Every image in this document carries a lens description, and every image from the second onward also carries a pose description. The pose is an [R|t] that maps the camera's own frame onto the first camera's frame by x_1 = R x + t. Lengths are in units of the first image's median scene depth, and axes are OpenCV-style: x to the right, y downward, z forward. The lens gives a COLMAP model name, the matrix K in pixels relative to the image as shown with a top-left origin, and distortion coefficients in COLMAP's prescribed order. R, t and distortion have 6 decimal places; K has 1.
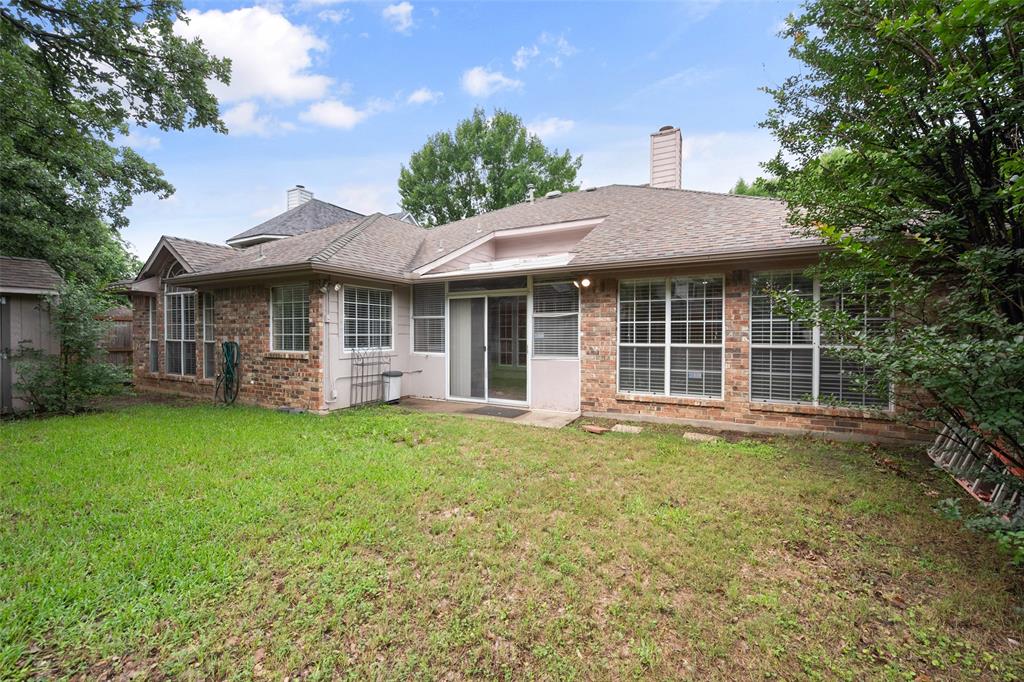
lens RADIAL K [[409.4, 0, 512.0], [0, 409.4, 341.0], [0, 0, 1]] dist [0.004459, 0.000190]
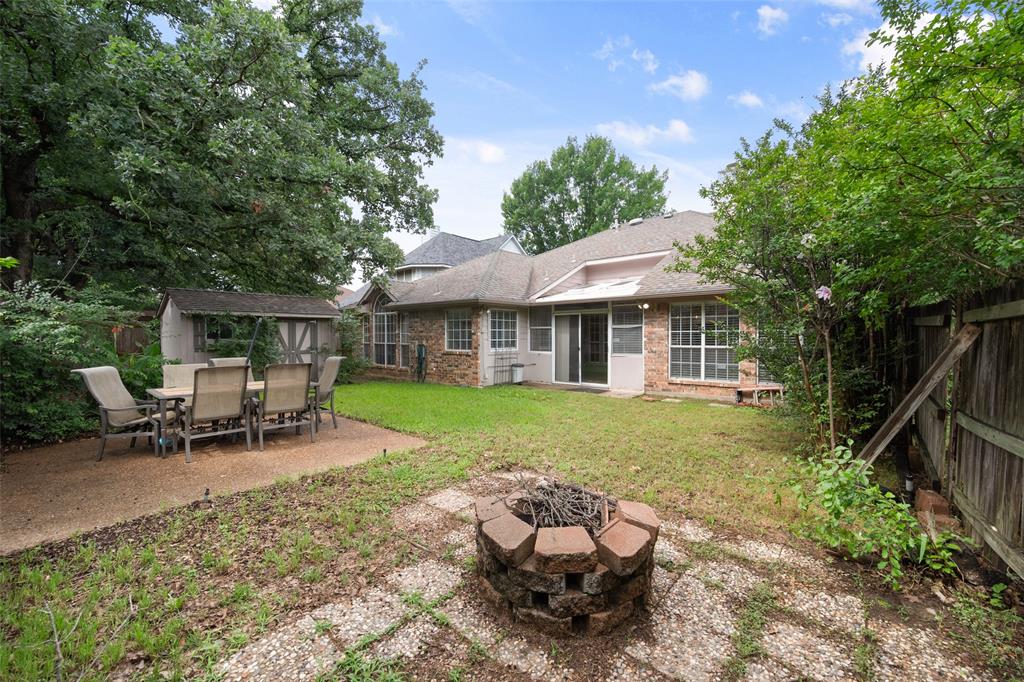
lens RADIAL K [[409.4, 0, 512.0], [0, 409.4, 341.0], [0, 0, 1]] dist [0.004459, 0.000190]
pose [[0.975685, -0.000886, -0.219177, 0.021587], [-0.000360, 0.999984, -0.005646, -0.001808], [0.219178, 0.005588, 0.975669, -0.497669]]
